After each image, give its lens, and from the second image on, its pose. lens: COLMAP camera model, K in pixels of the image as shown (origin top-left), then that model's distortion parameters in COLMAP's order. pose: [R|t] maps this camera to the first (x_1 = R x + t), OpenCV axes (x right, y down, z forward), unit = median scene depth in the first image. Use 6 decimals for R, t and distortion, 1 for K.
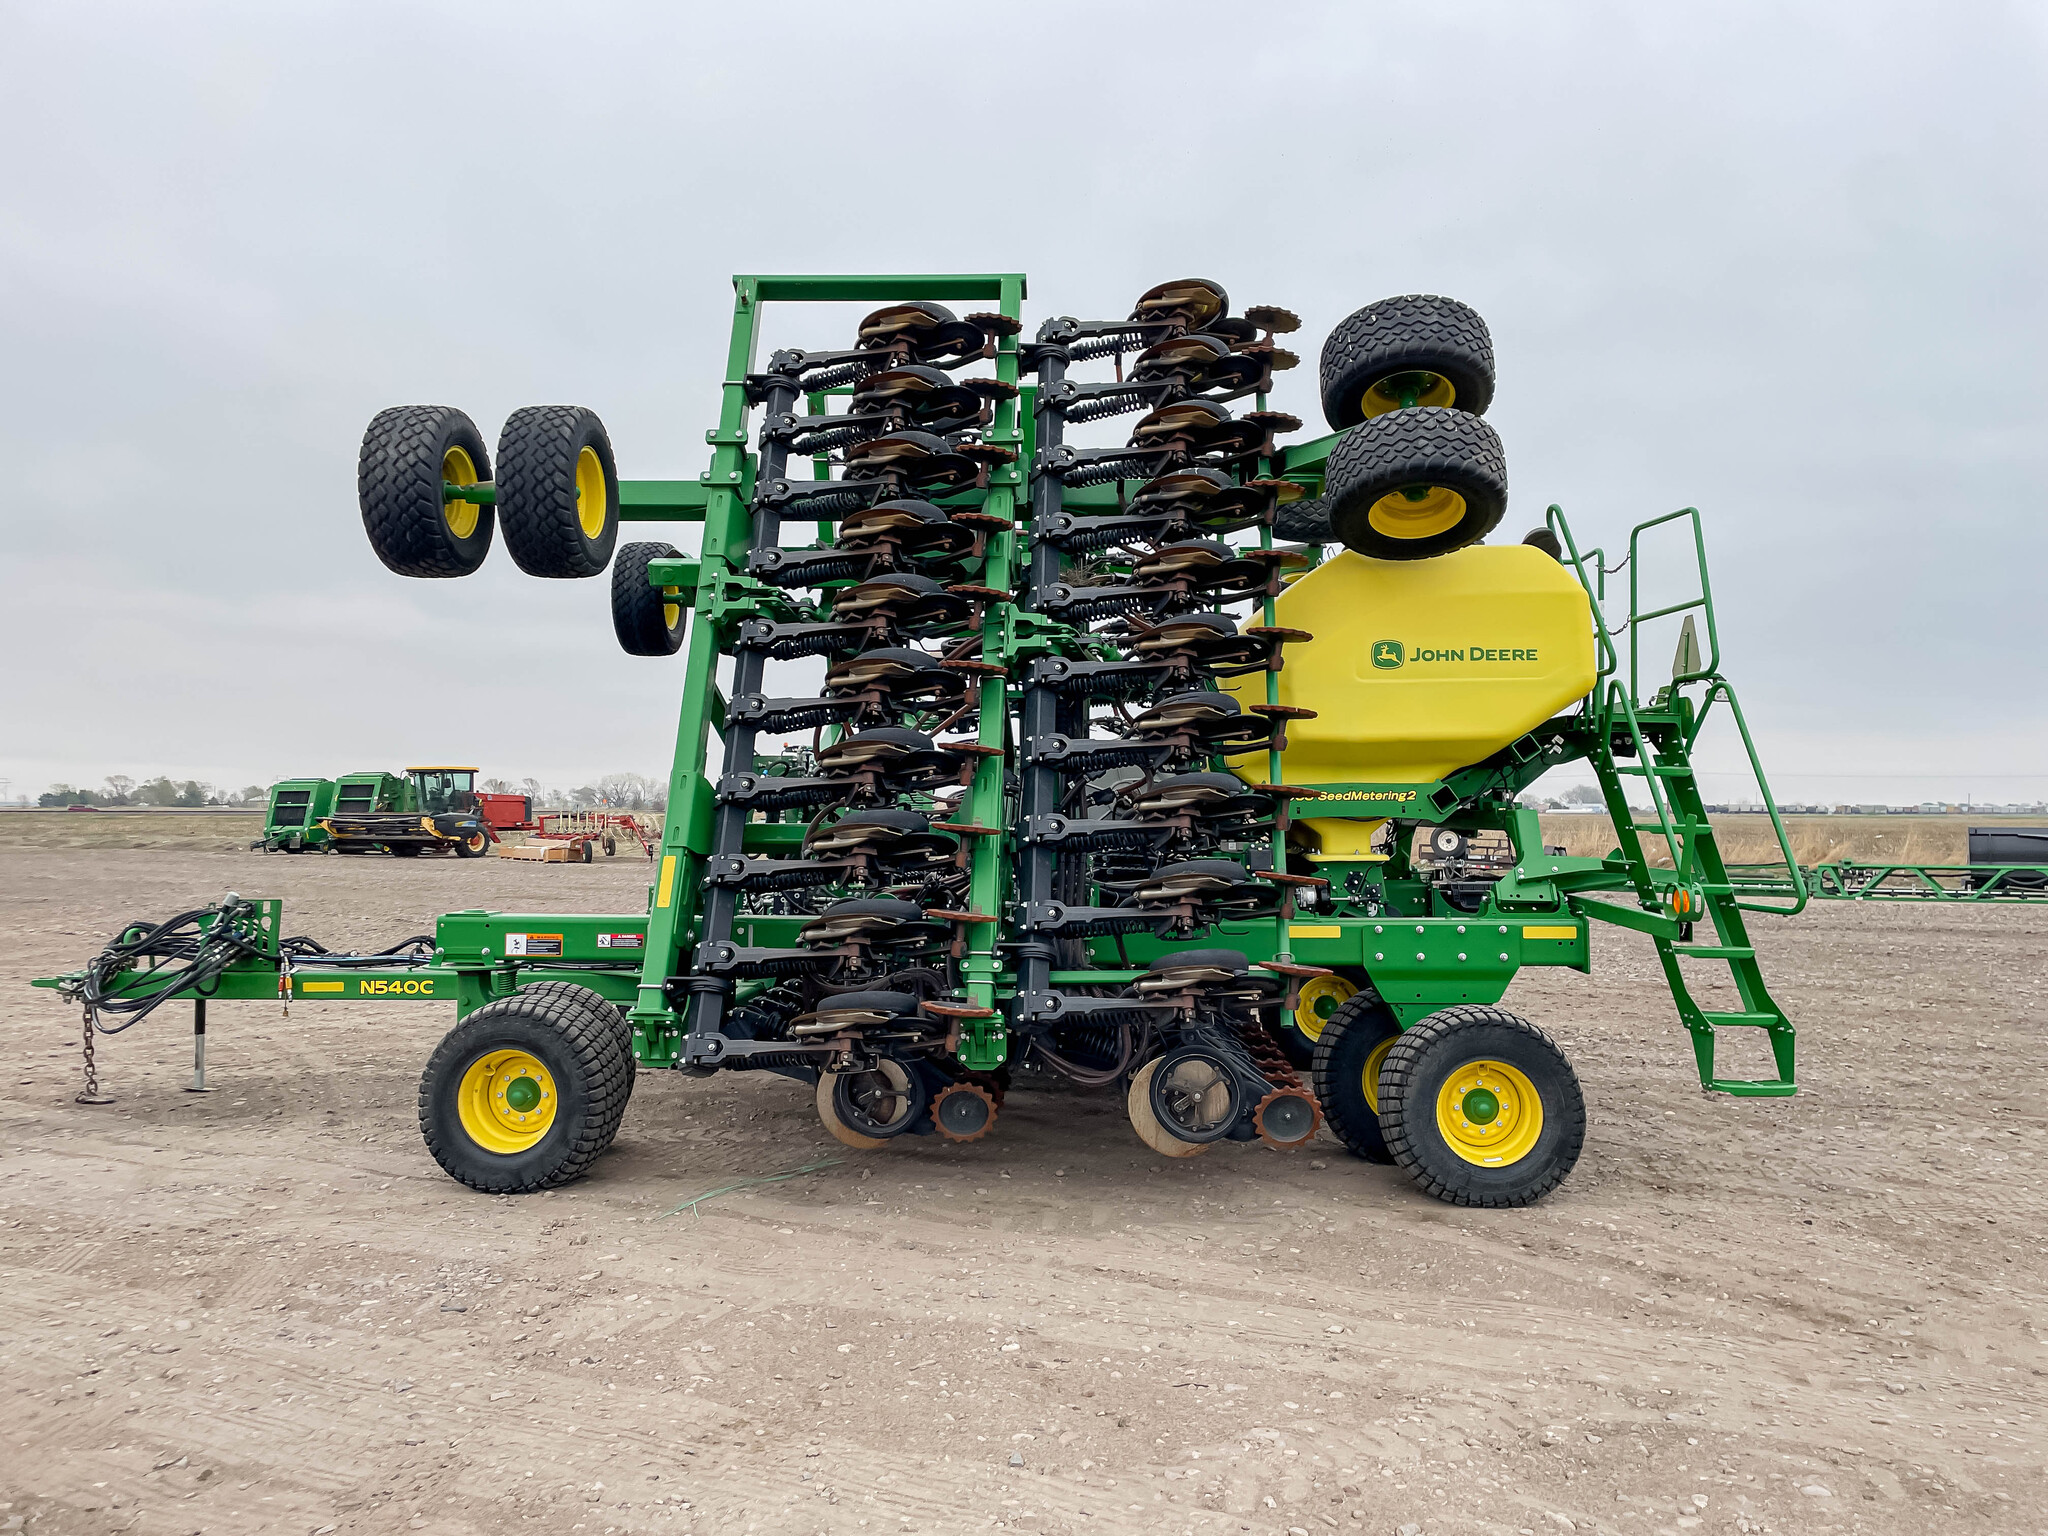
lens RADIAL K [[1531.0, 0, 1037.6], [0, 1531.0, 765.1], [0, 0, 1]] dist [0.095726, -0.122509]
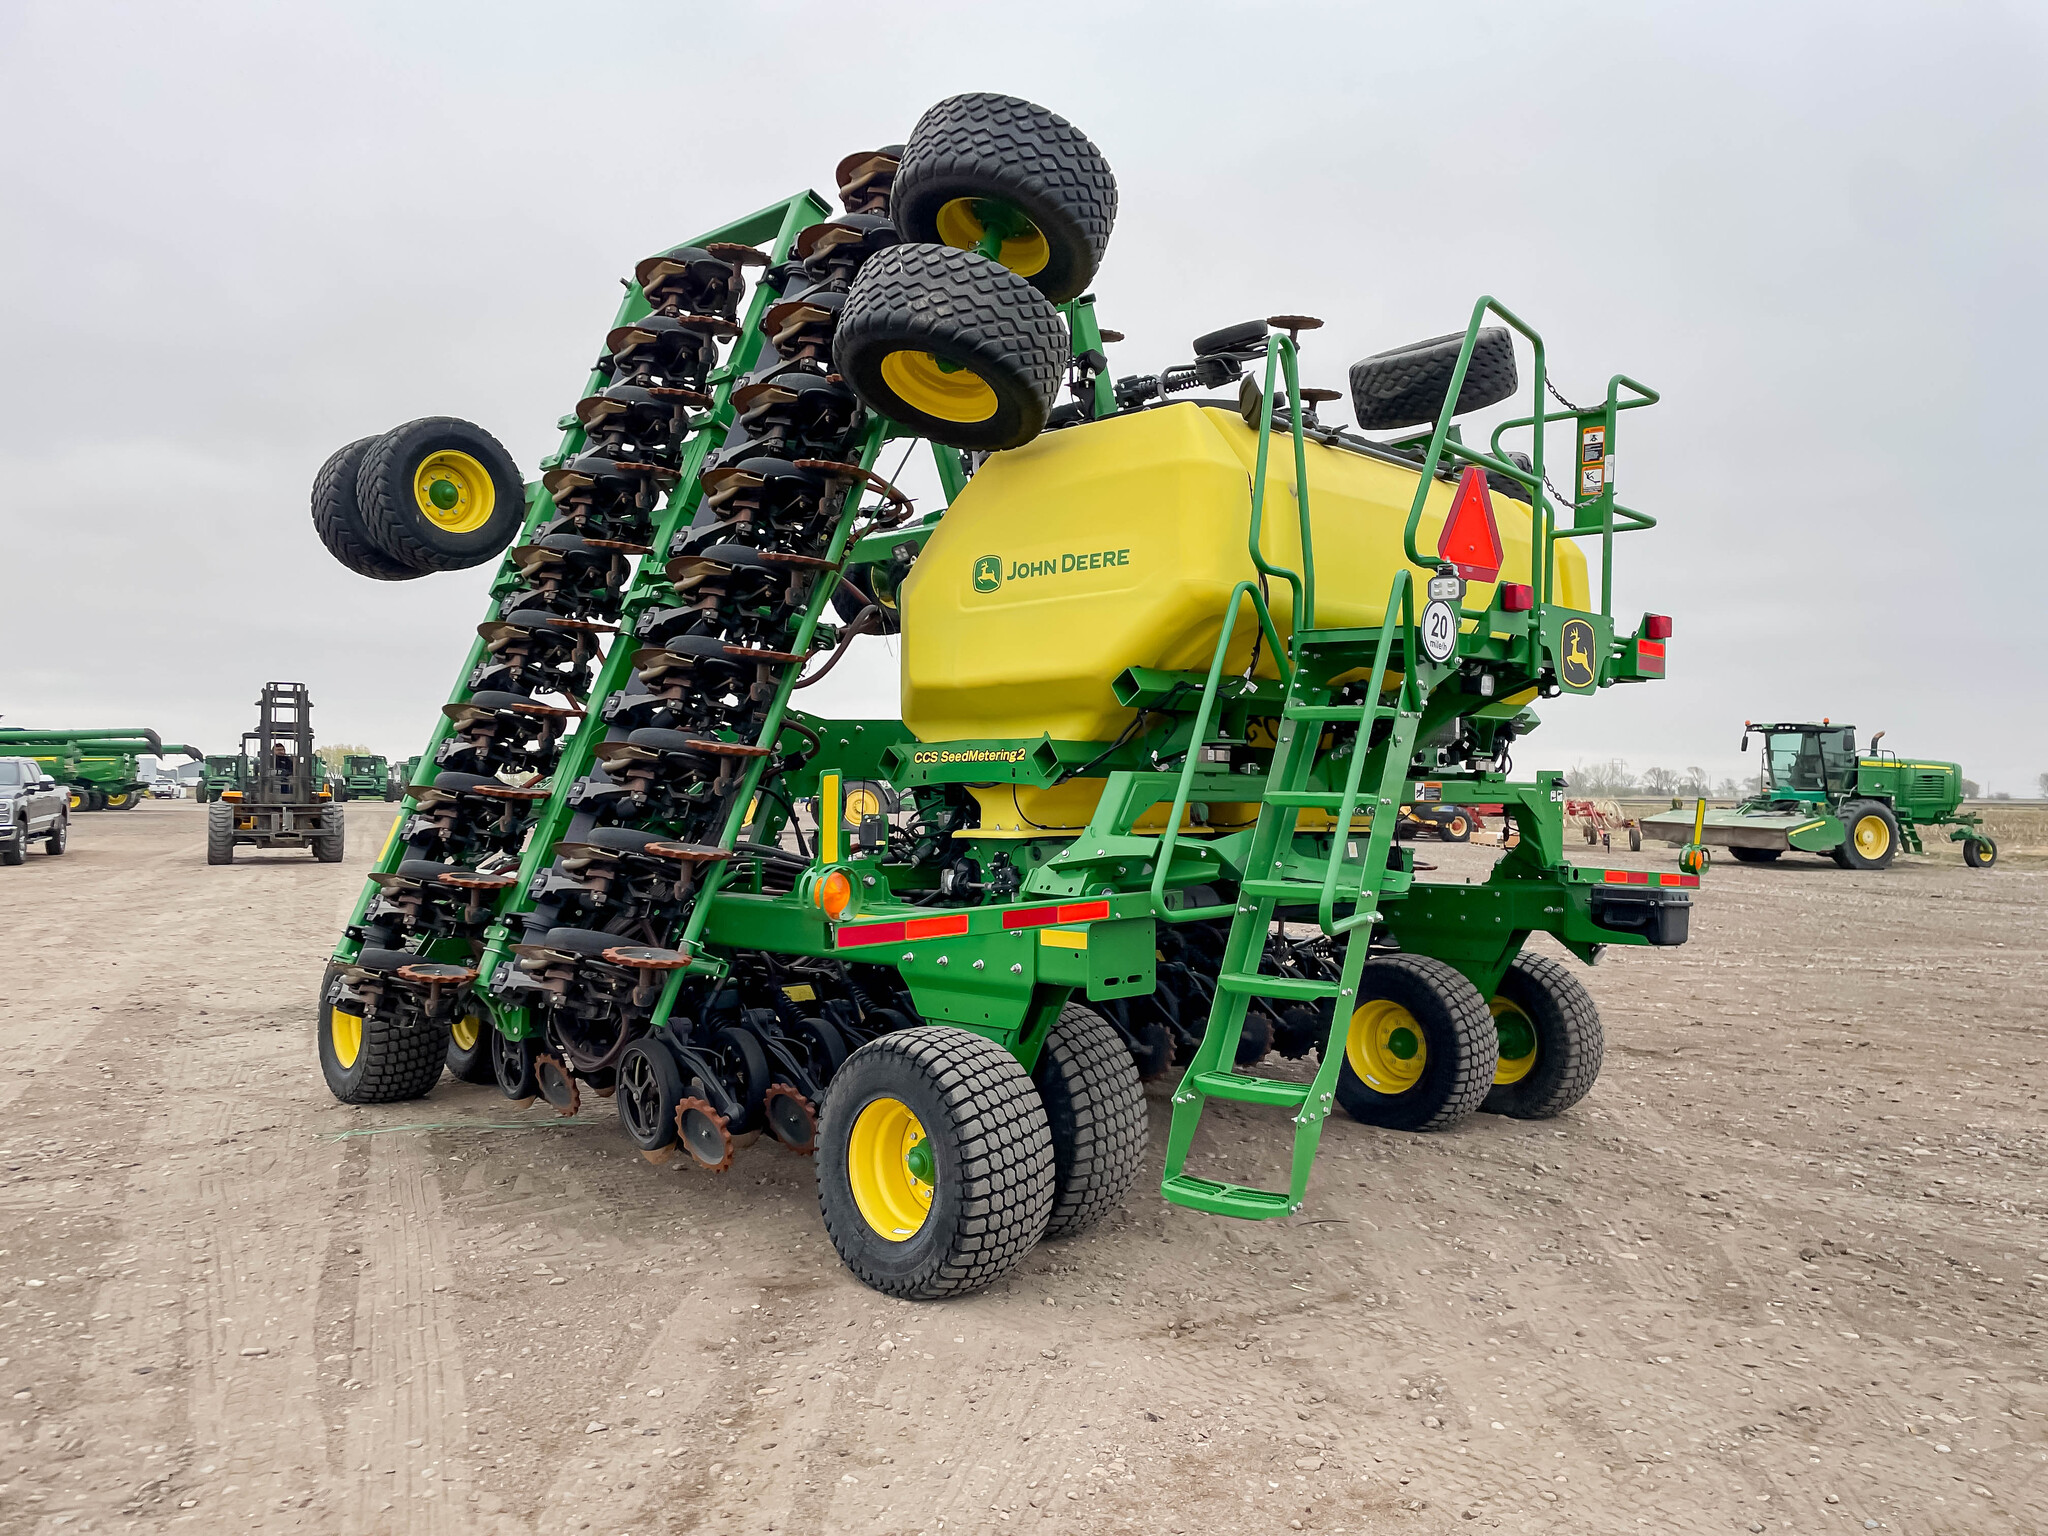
lens RADIAL K [[1531.0, 0, 1037.6], [0, 1531.0, 765.1], [0, 0, 1]] dist [0.095726, -0.122509]
pose [[0.747643, -0.008110, -0.664051, 0.870559], [0.012757, 0.999916, 0.002152, 0.027055], [0.663978, -0.010080, 0.747684, 0.496262]]
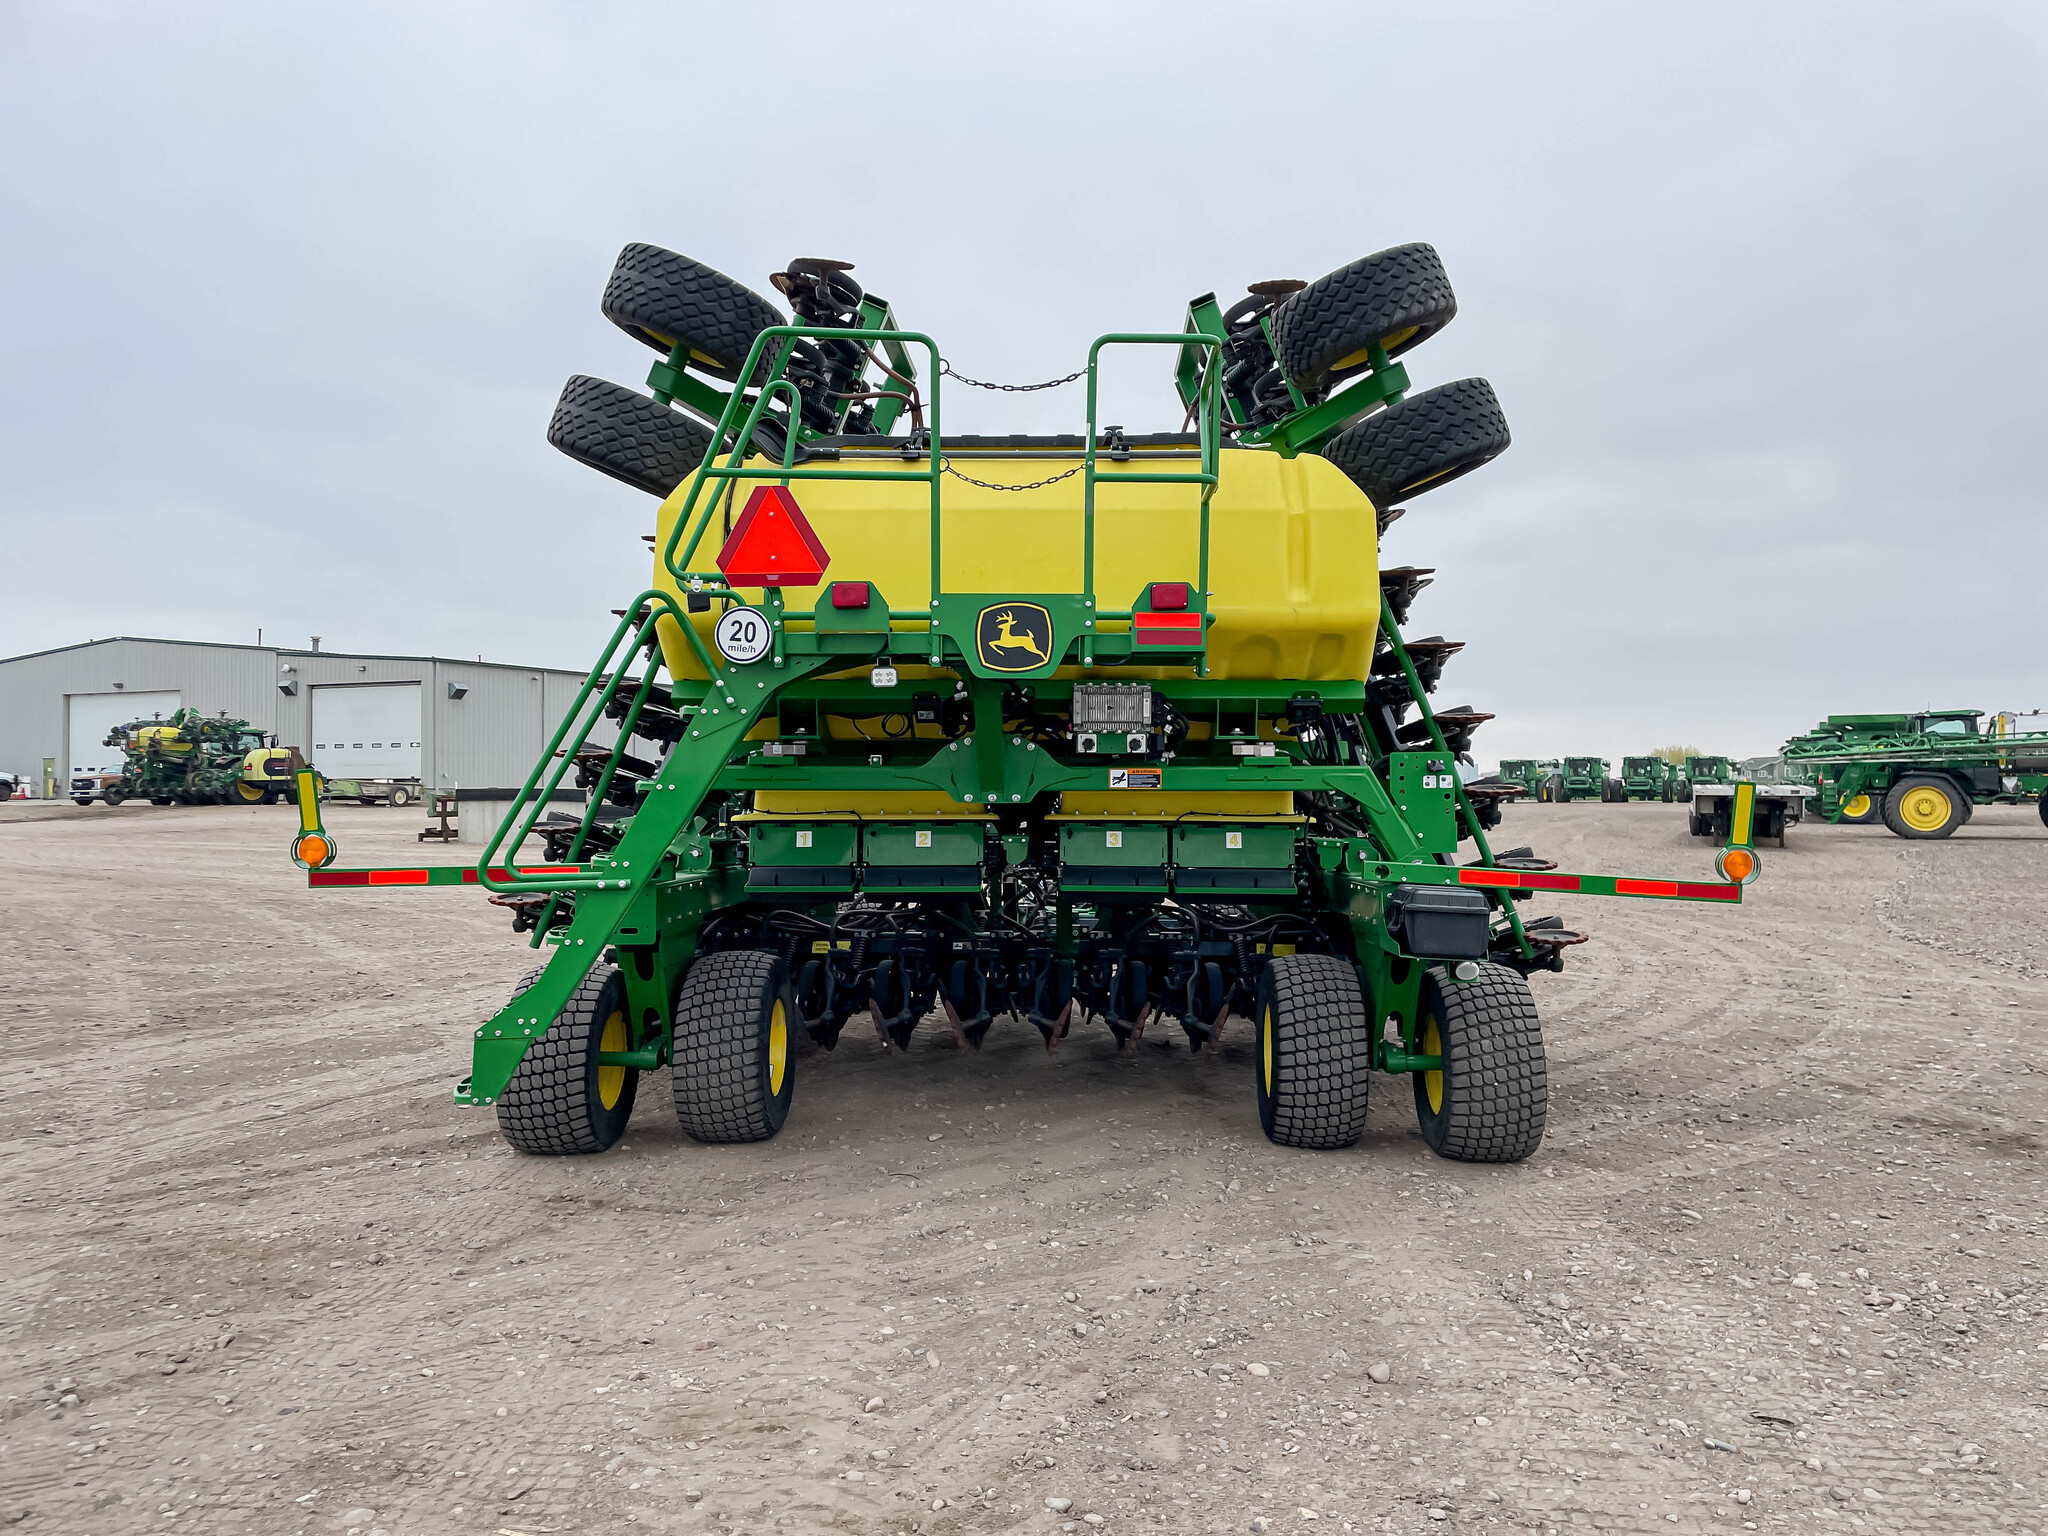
lens RADIAL K [[1531.0, 0, 1037.6], [0, 1531.0, 765.1], [0, 0, 1]] dist [0.095726, -0.122509]
pose [[0.021138, -0.017385, -0.999625, 1.382899], [0.028997, 0.999439, -0.016769, 0.056670], [0.999356, -0.028632, 0.021630, 1.357856]]
